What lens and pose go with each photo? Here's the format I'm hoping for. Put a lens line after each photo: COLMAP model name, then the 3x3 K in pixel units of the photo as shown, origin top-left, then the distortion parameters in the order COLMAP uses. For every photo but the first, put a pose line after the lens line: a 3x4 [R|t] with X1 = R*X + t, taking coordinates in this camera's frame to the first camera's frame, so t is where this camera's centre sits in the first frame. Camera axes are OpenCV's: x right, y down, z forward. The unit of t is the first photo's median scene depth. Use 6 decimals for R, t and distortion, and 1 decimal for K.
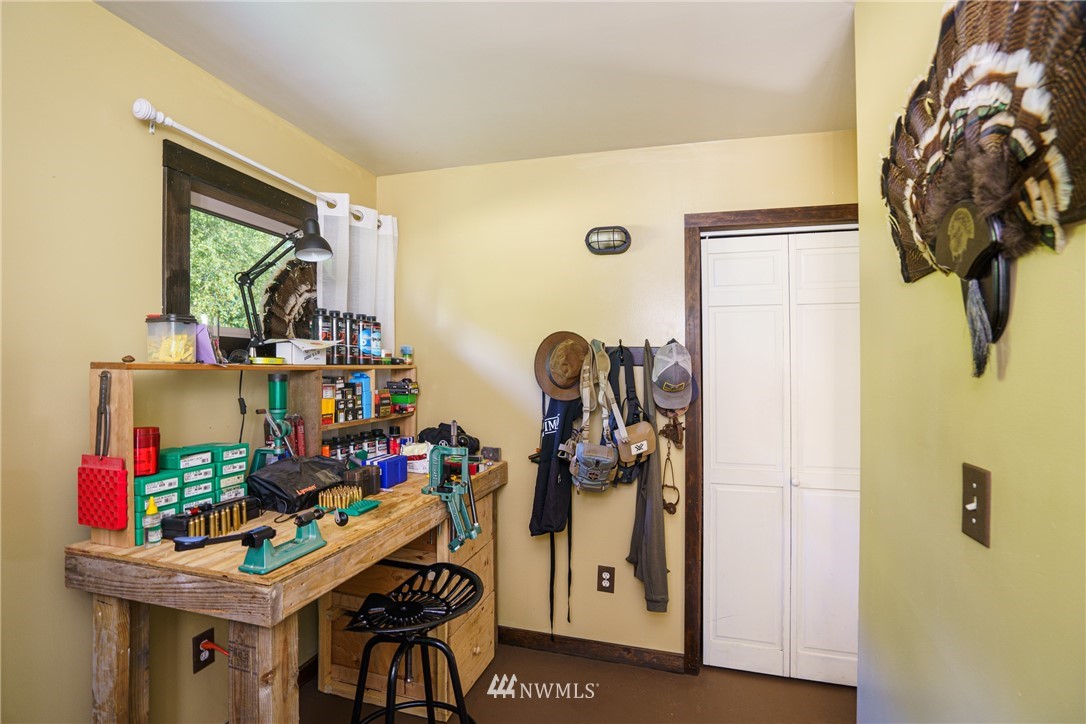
lens RADIAL K [[504.5, 0, 538.1], [0, 504.5, 362.3], [0, 0, 1]] dist [-0.047455, 0.018512]
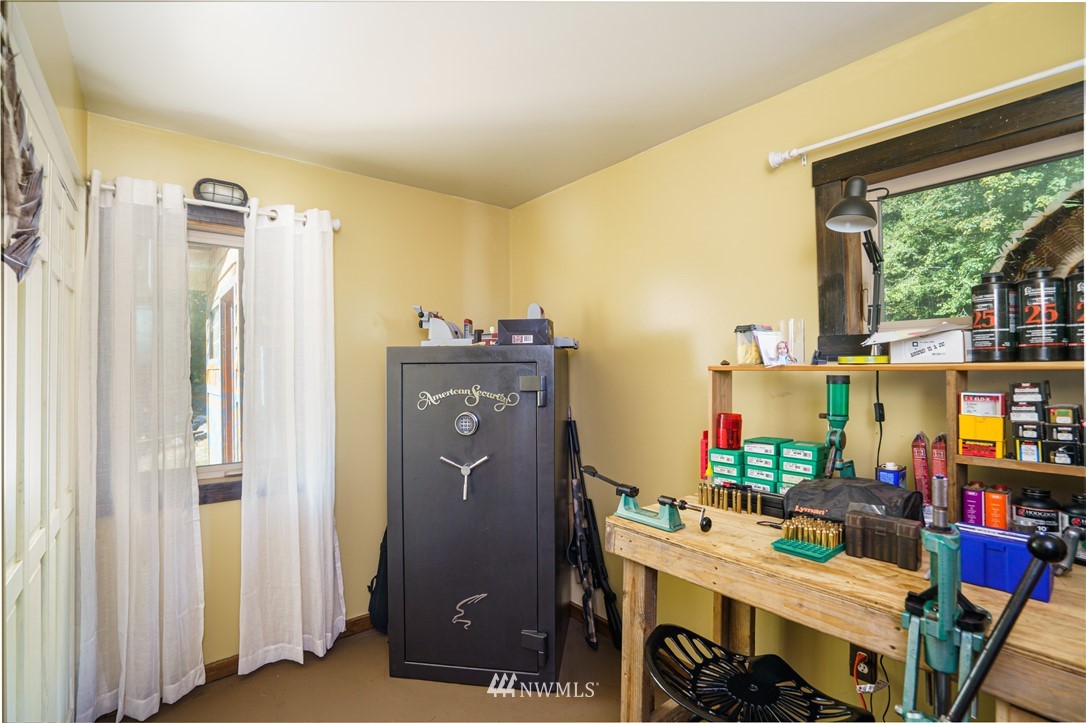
lens RADIAL K [[504.5, 0, 538.1], [0, 504.5, 361.8], [0, 0, 1]] dist [-0.047455, 0.018512]
pose [[-0.572763, -0.017377, -0.819537, 0.507293], [0.009297, 0.999573, -0.027692, 0.020368], [0.819668, -0.023480, -0.572357, 1.118501]]
